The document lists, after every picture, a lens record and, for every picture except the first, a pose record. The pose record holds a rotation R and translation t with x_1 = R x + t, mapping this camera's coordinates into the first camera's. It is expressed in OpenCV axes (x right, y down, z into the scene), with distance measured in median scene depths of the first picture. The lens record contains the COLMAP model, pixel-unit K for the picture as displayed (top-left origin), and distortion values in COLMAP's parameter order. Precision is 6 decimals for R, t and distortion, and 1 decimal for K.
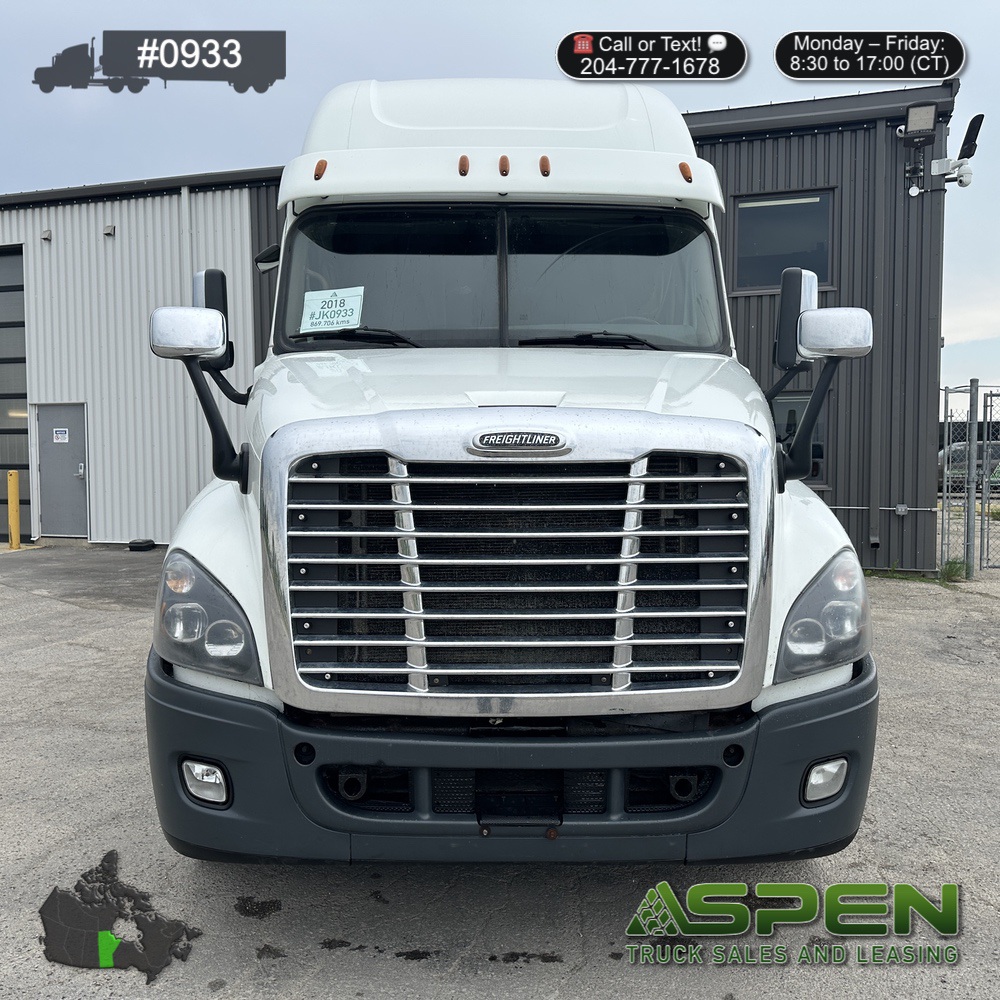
lens RADIAL K [[985.4, 0, 500.0], [0, 985.4, 500.0], [0, 0, 1]] dist [0.146099, -0.322388]
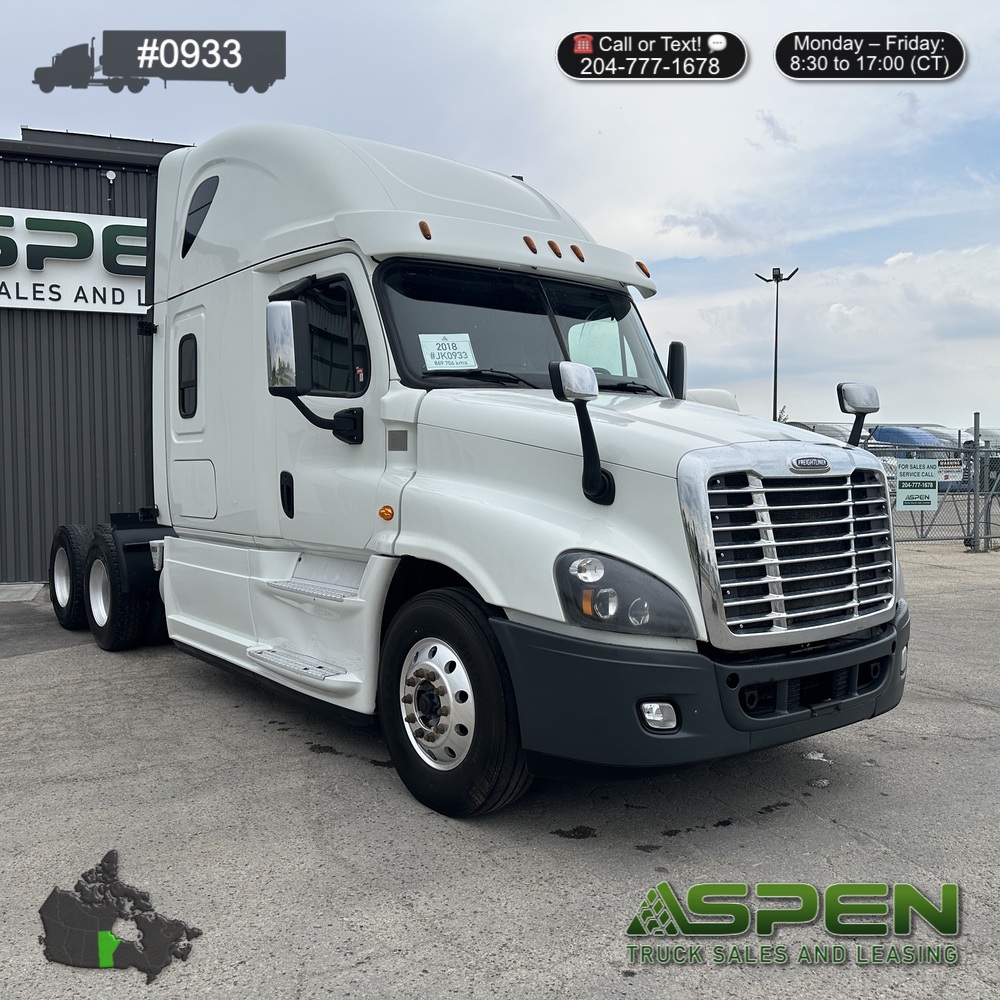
lens RADIAL K [[1006.6, 0, 500.0], [0, 1006.6, 500.0], [0, 0, 1]] dist [0.160344, -0.371563]
pose [[0.776452, -0.027593, 0.629572, -1.346773], [0.038782, 0.999240, -0.004036, -0.014026], [-0.628982, 0.027550, 0.776932, 0.060185]]
